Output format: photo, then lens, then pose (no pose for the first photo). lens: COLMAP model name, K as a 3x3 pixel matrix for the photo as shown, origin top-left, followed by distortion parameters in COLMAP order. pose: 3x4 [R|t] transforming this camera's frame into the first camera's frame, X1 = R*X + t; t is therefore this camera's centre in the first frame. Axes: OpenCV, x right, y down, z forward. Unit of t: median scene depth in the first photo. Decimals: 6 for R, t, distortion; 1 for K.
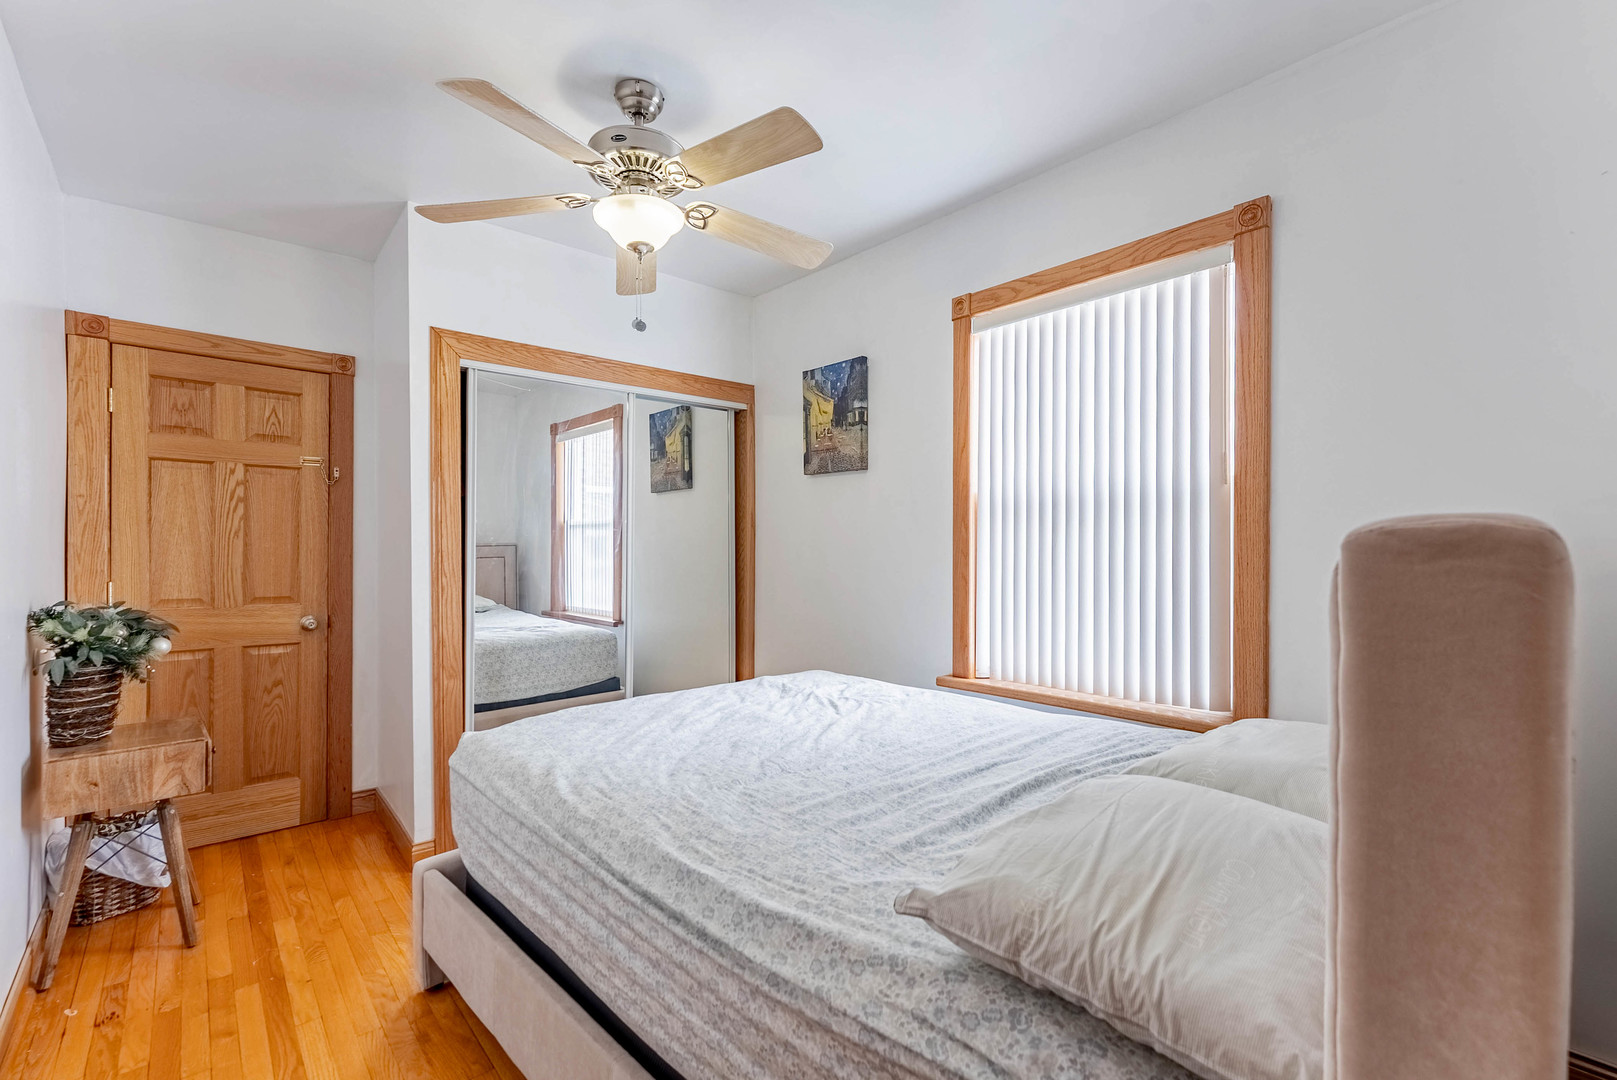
lens RADIAL K [[701.7, 0, 806.4], [0, 701.7, 548.7], [0, 0, 1]] dist [-0.001442, -0.000265]
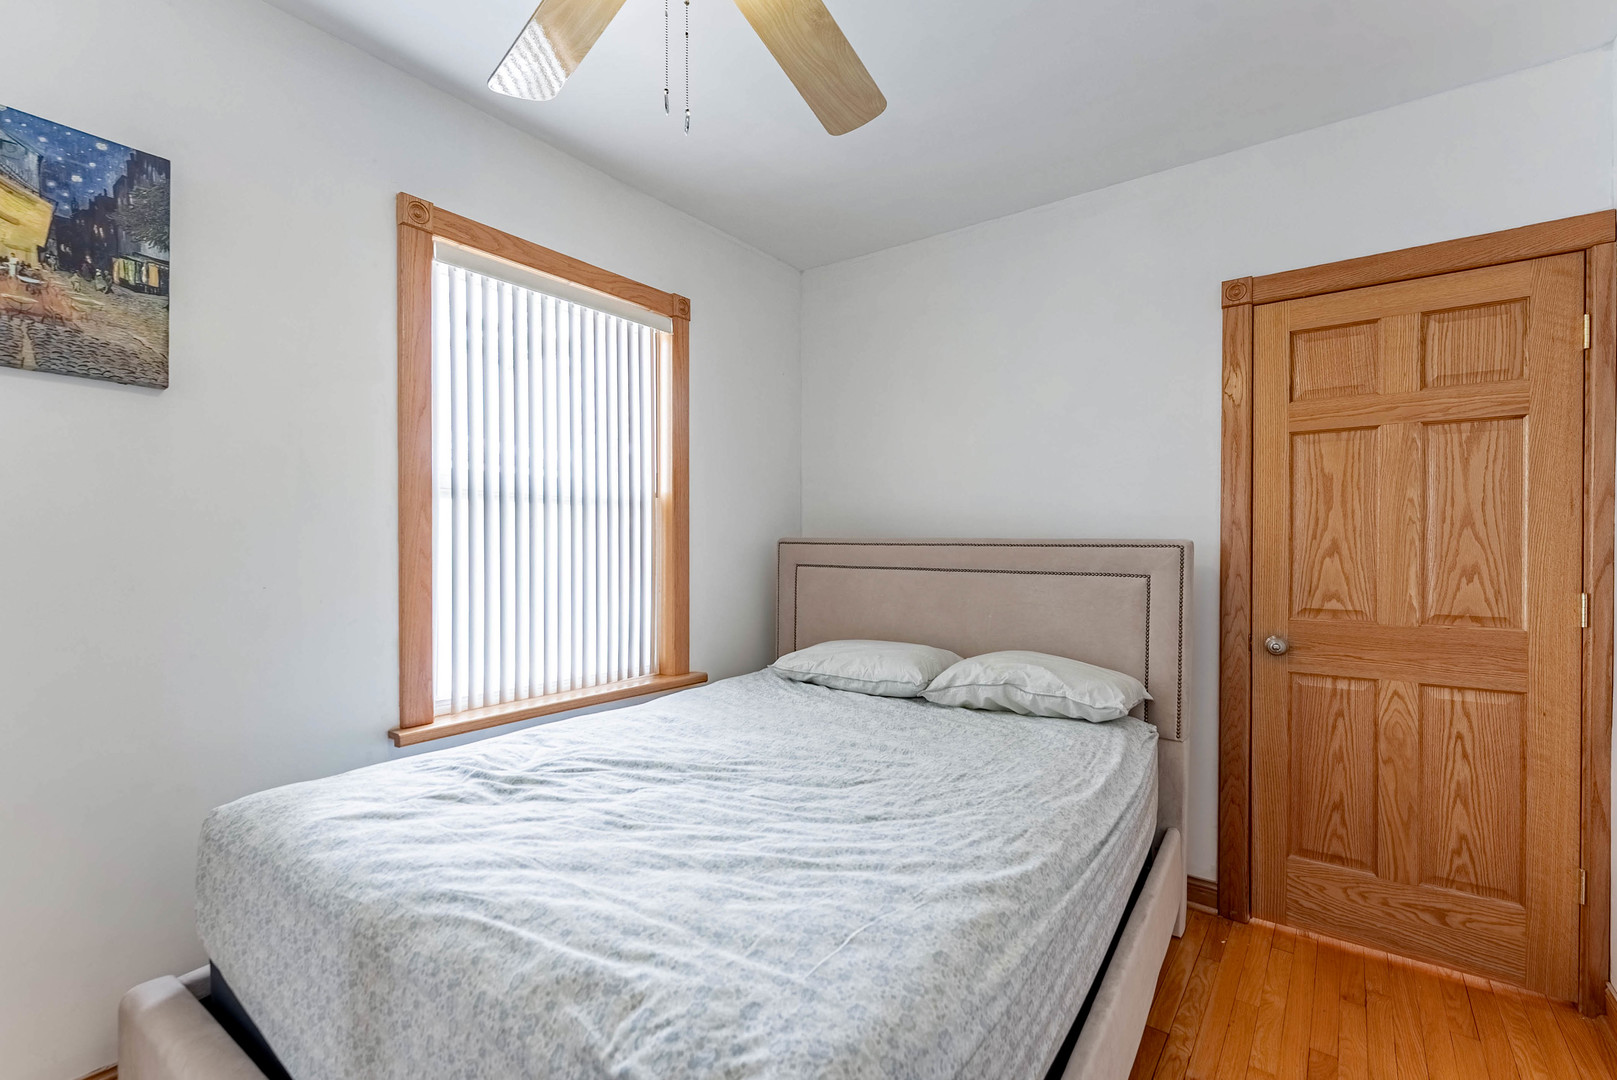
lens RADIAL K [[701.7, 0, 806.4], [0, 701.7, 548.7], [0, 0, 1]] dist [-0.001442, -0.000265]
pose [[-0.189111, -0.000951, 0.981955, -0.622724], [0.001427, 0.999998, 0.001243, 0.000782], [-0.981955, 0.001636, -0.189109, 0.820328]]
